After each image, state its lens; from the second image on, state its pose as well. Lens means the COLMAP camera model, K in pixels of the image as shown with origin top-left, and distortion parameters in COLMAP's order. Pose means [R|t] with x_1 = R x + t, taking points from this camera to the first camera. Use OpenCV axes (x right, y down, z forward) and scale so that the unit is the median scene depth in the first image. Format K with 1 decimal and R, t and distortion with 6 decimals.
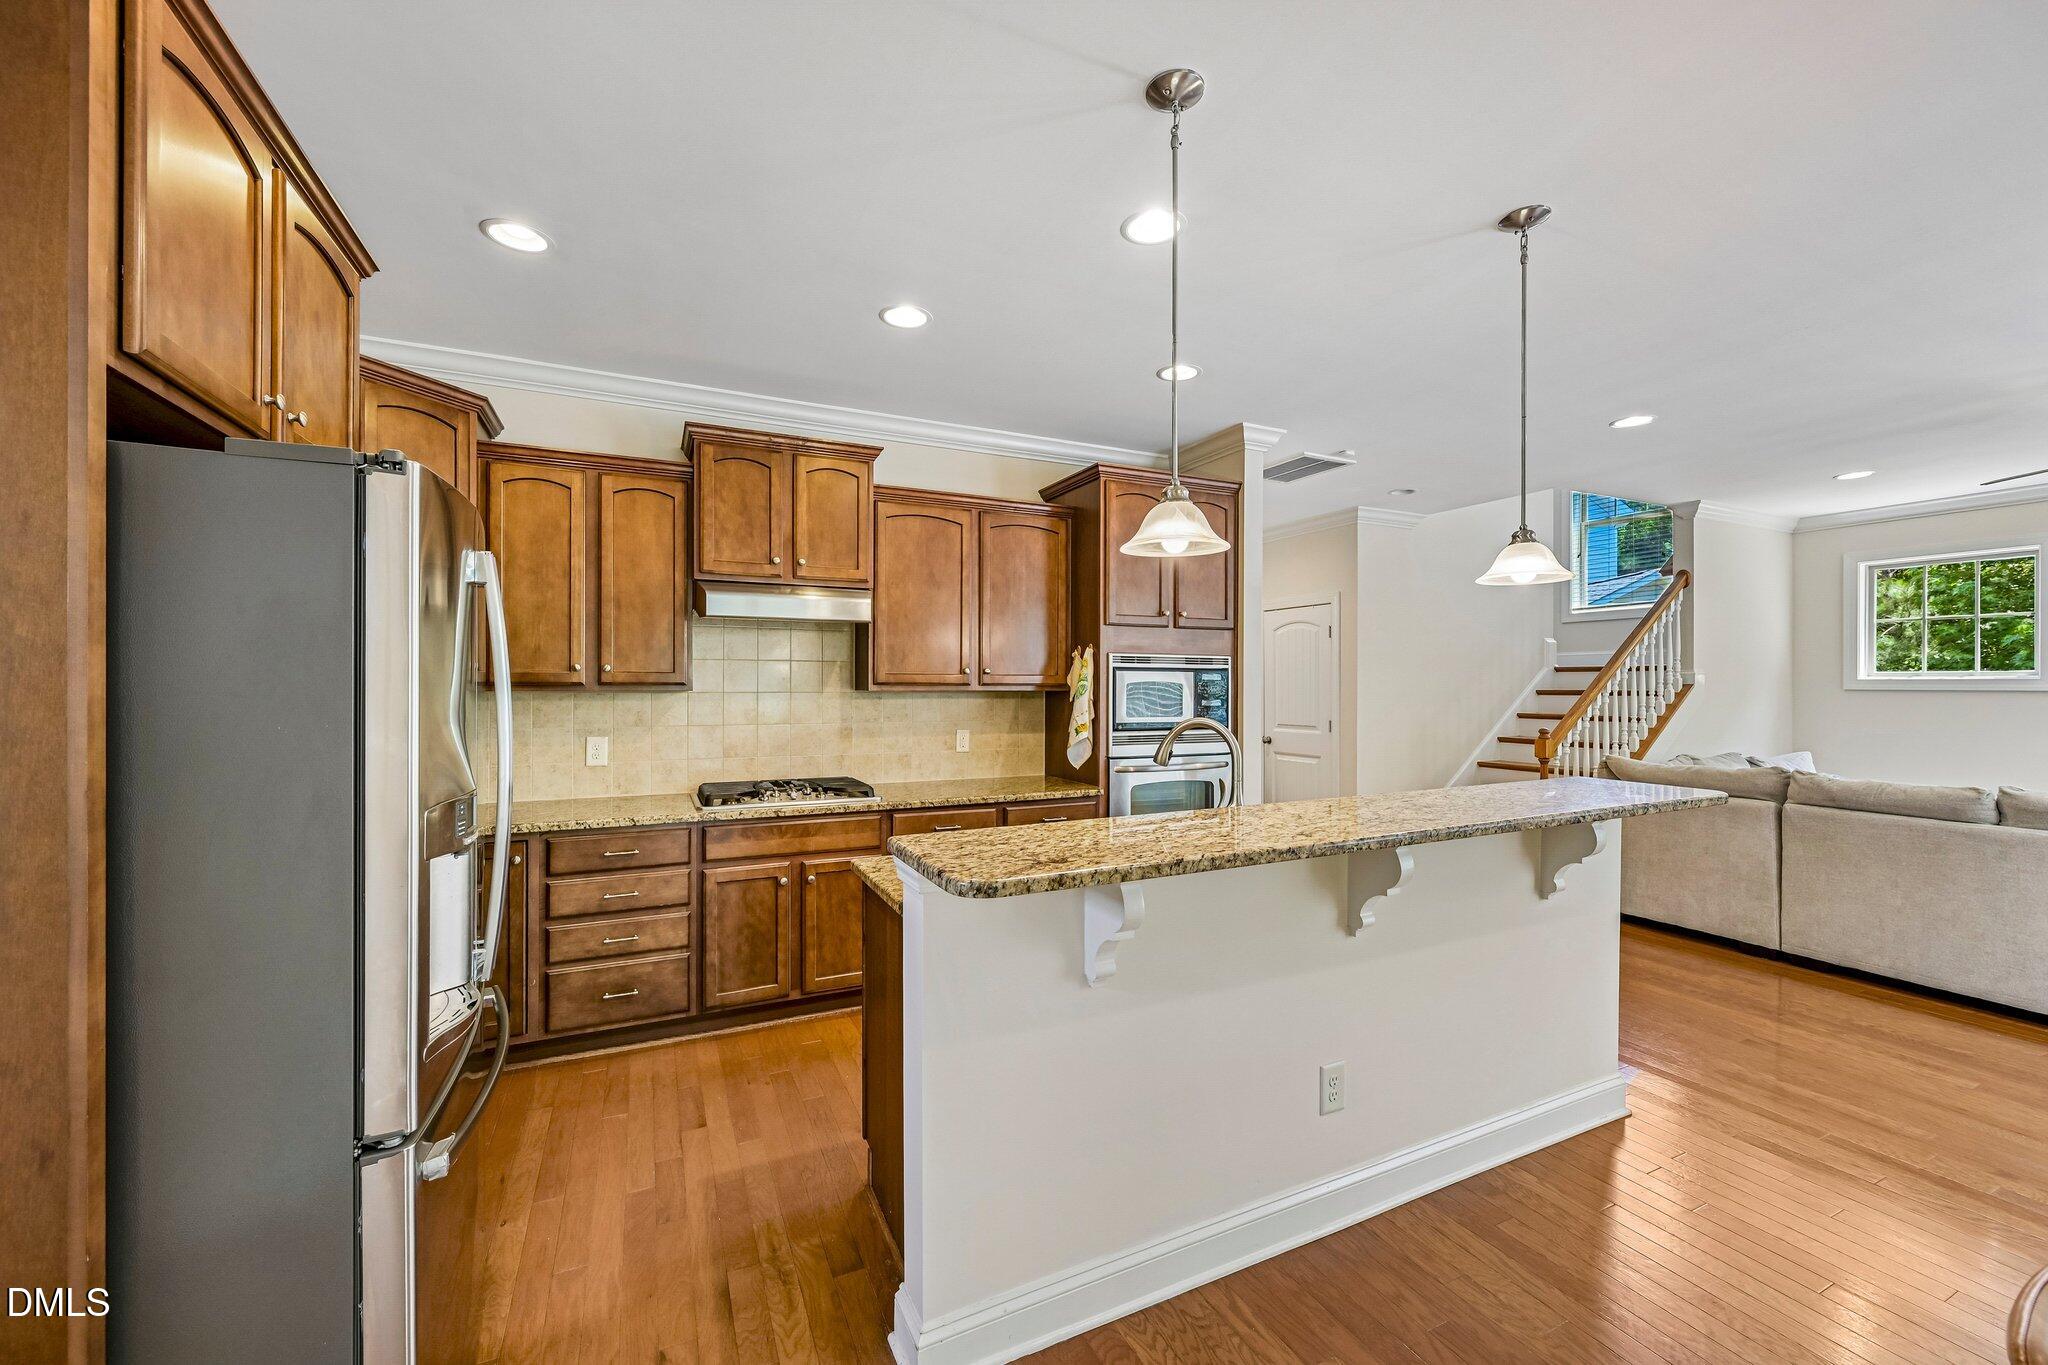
lens RADIAL K [[817.4, 0, 1018.7], [0, 817.4, 680.0], [0, 0, 1]] dist [-0.003048, 0.000620]
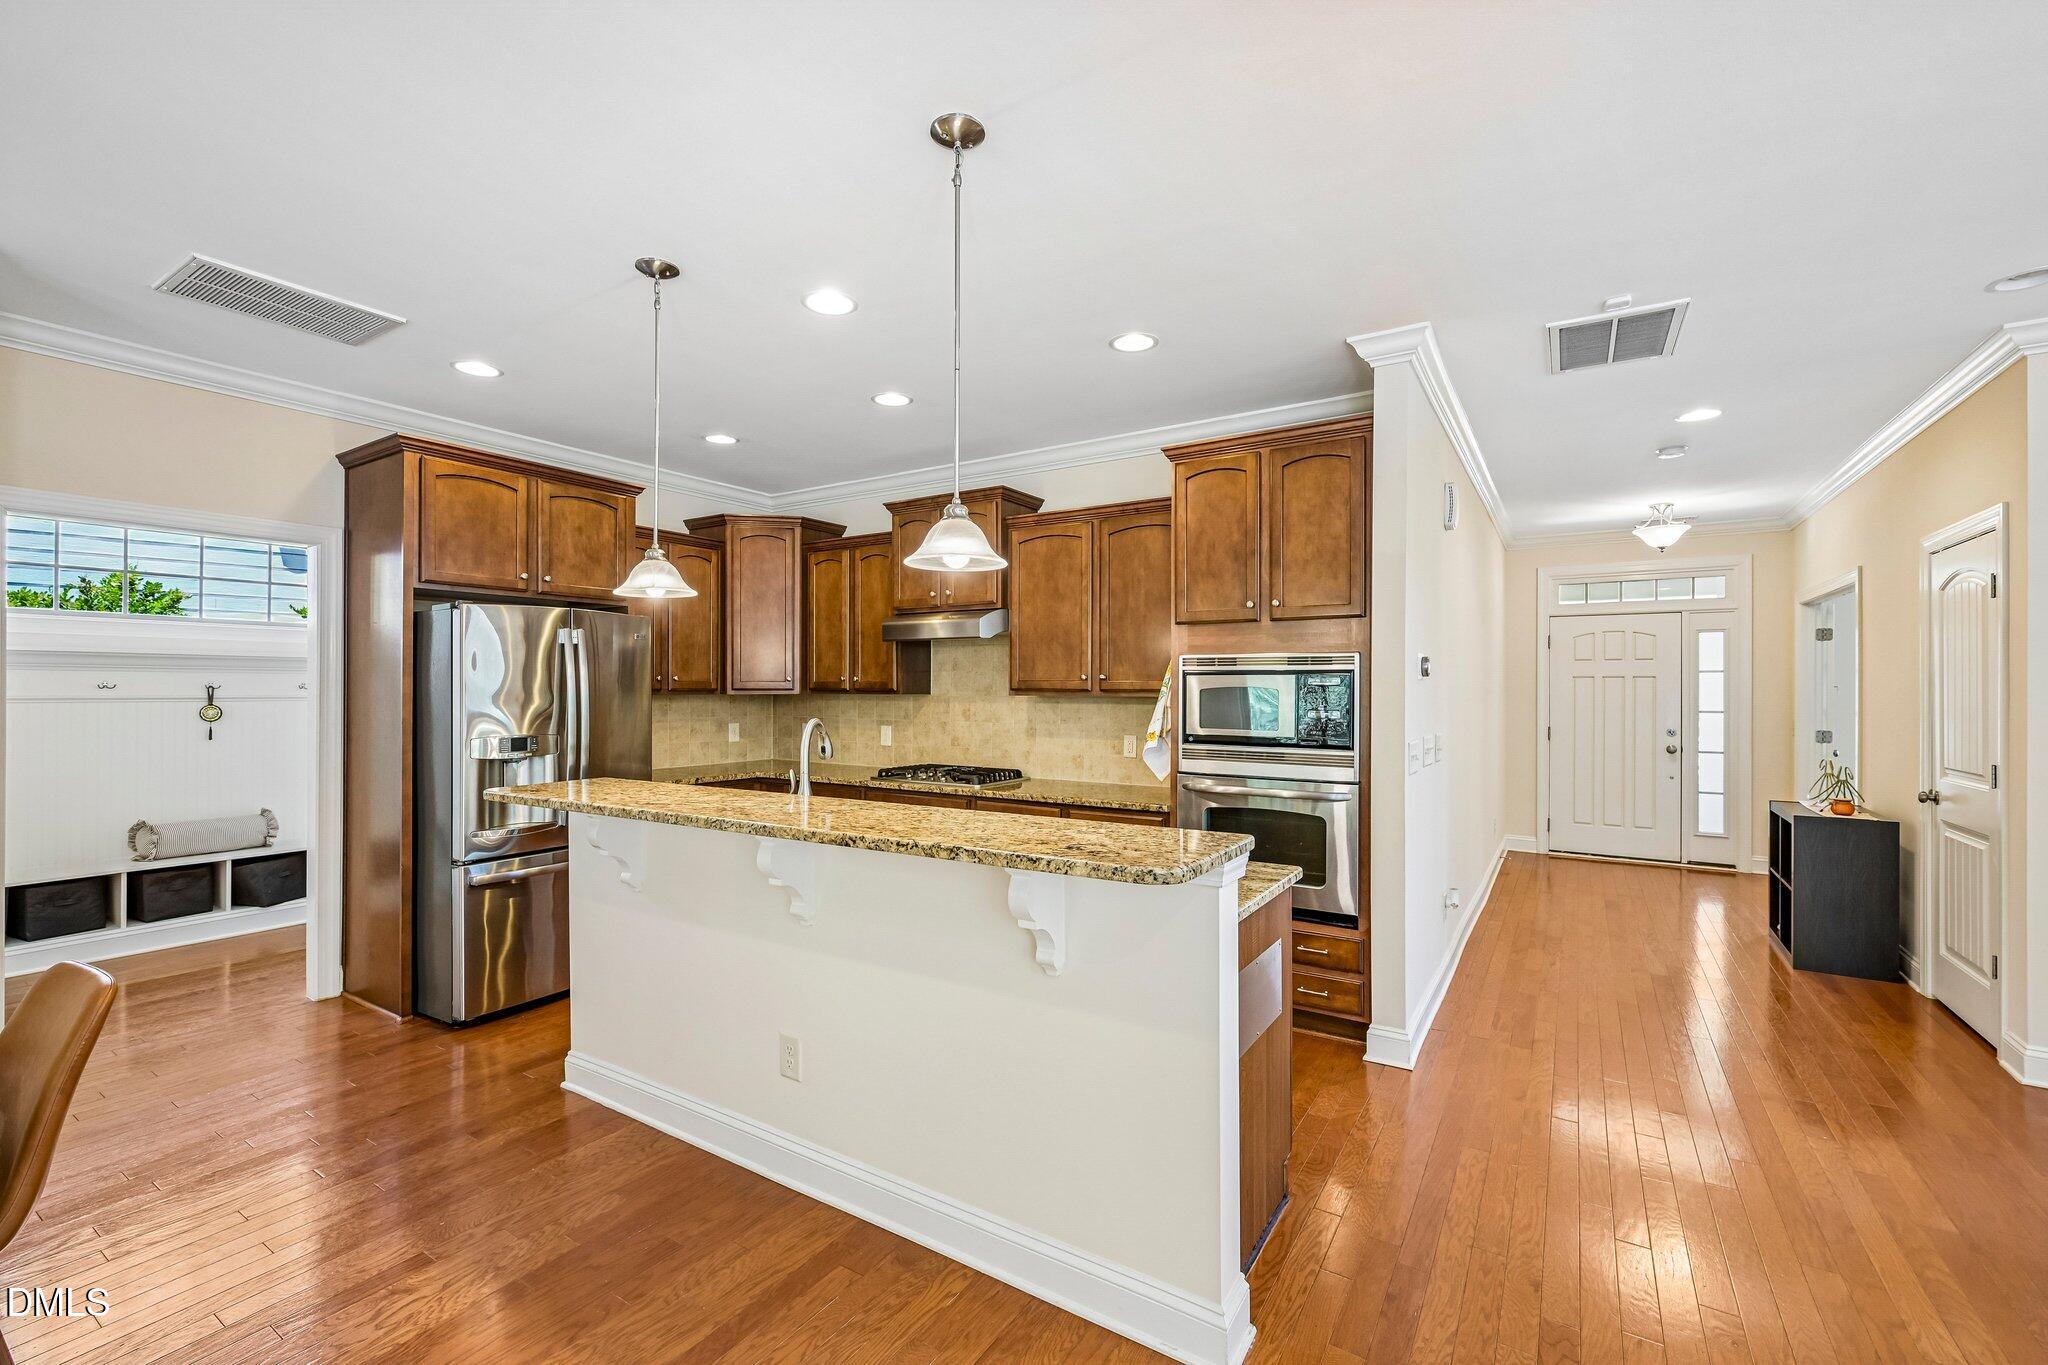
lens RADIAL K [[865.6, 0, 1020.2], [0, 865.6, 683.8], [0, 0, 1]] dist [-0.003995, 0.001648]
pose [[0.524175, -0.005144, -0.851595, 0.883960], [0.003884, 0.999986, -0.003649, 0.000969], [0.851602, -0.001394, 0.524187, 0.374062]]
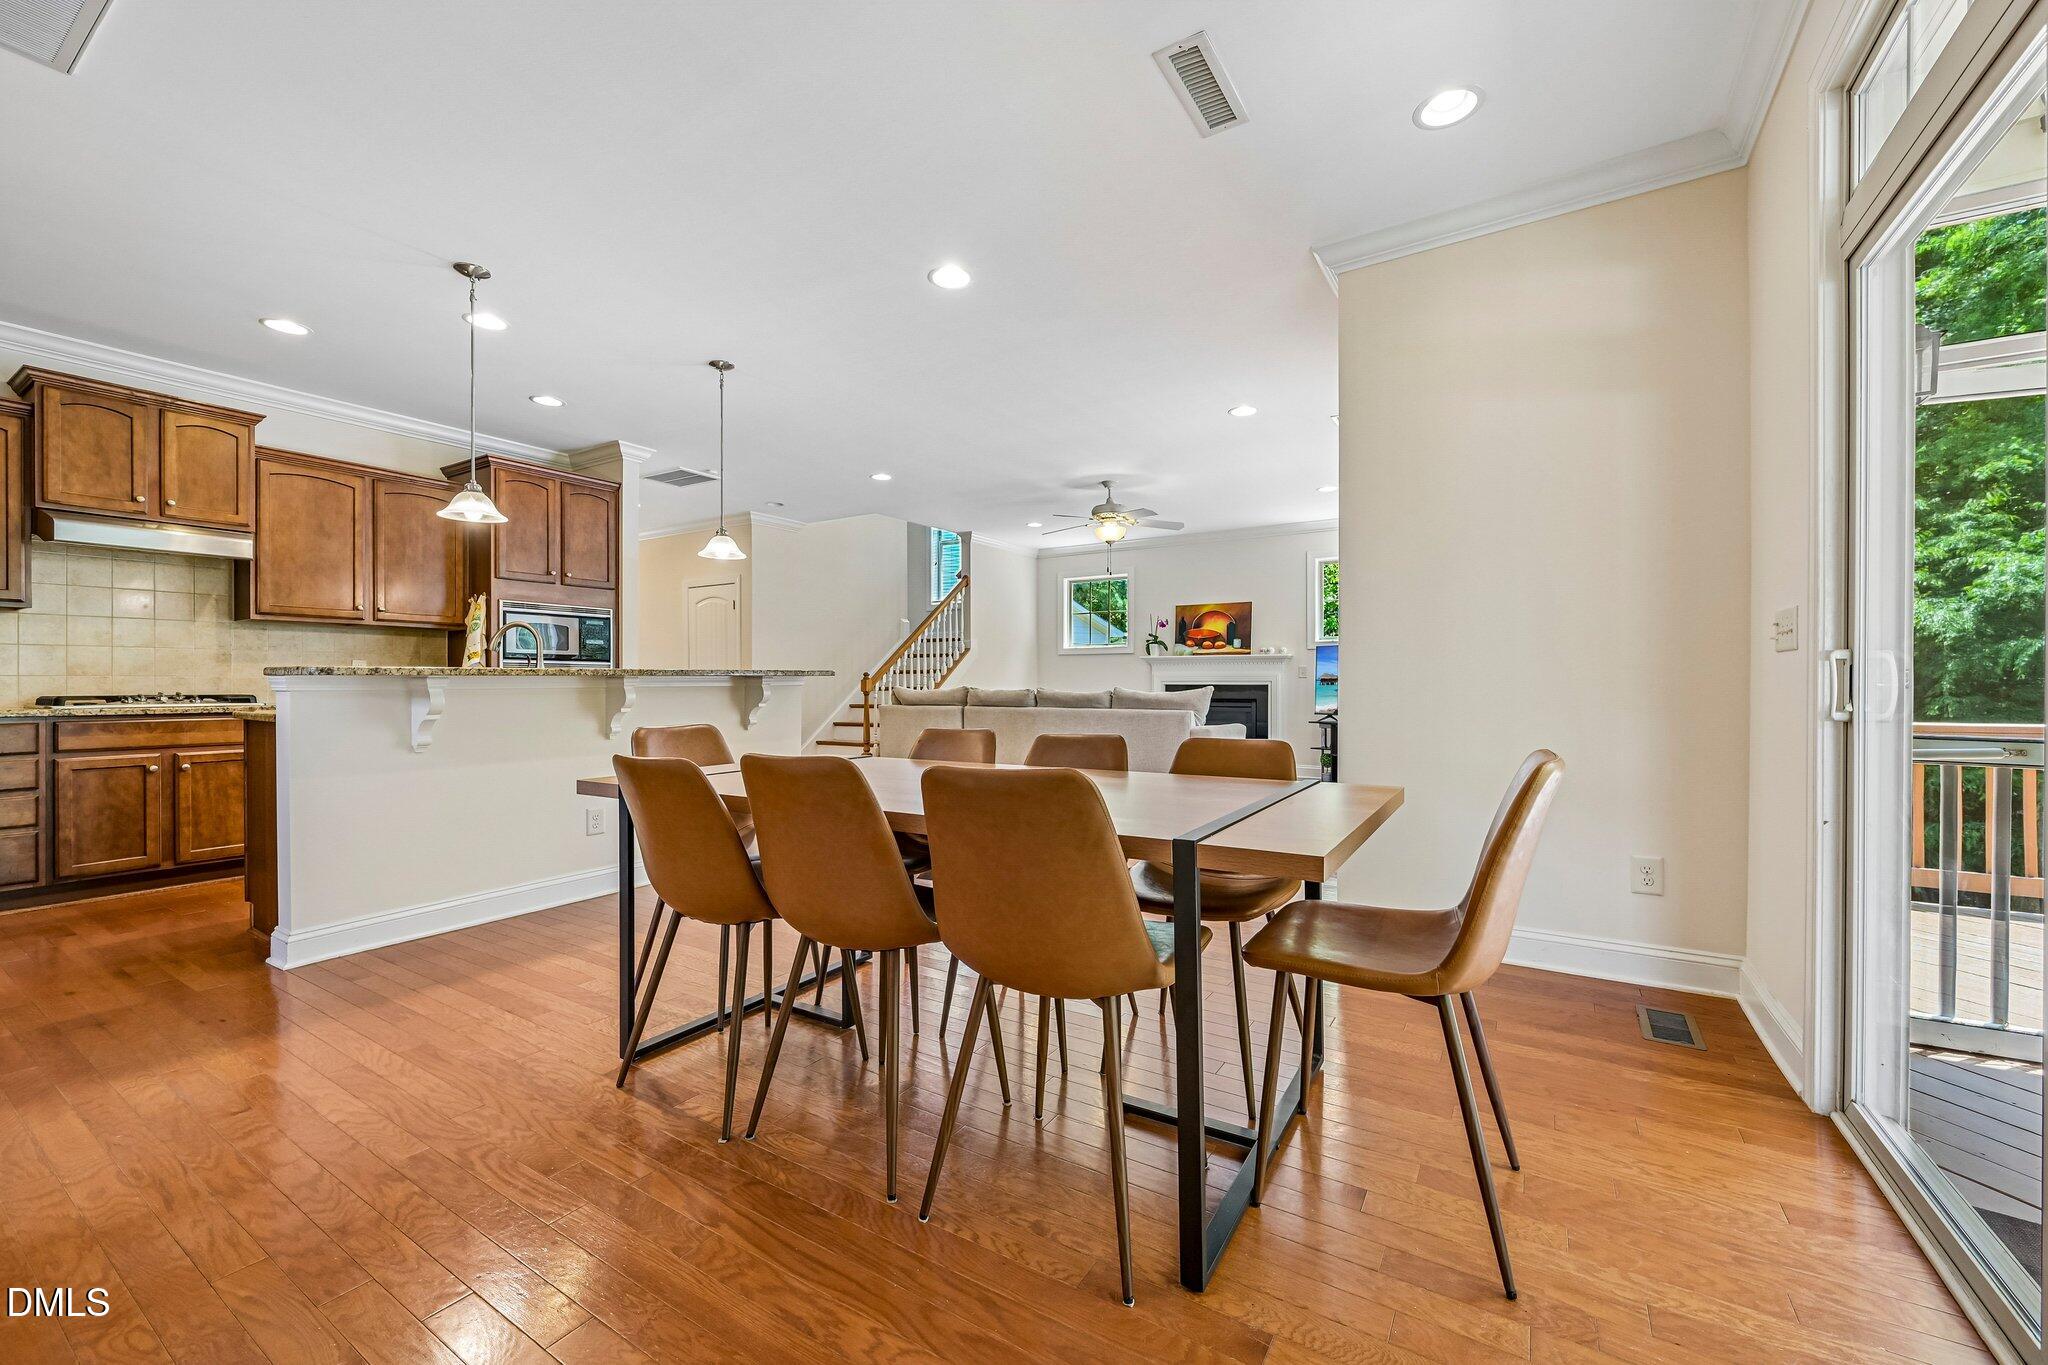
lens RADIAL K [[817.4, 0, 1048.4], [0, 817.4, 681.5], [0, 0, 1]] dist [-0.003048, 0.000620]
pose [[0.830724, -0.003885, 0.556671, 0.119689], [0.002375, 0.999991, 0.003434, 0.103561], [-0.556679, -0.001530, 0.830726, -0.628997]]
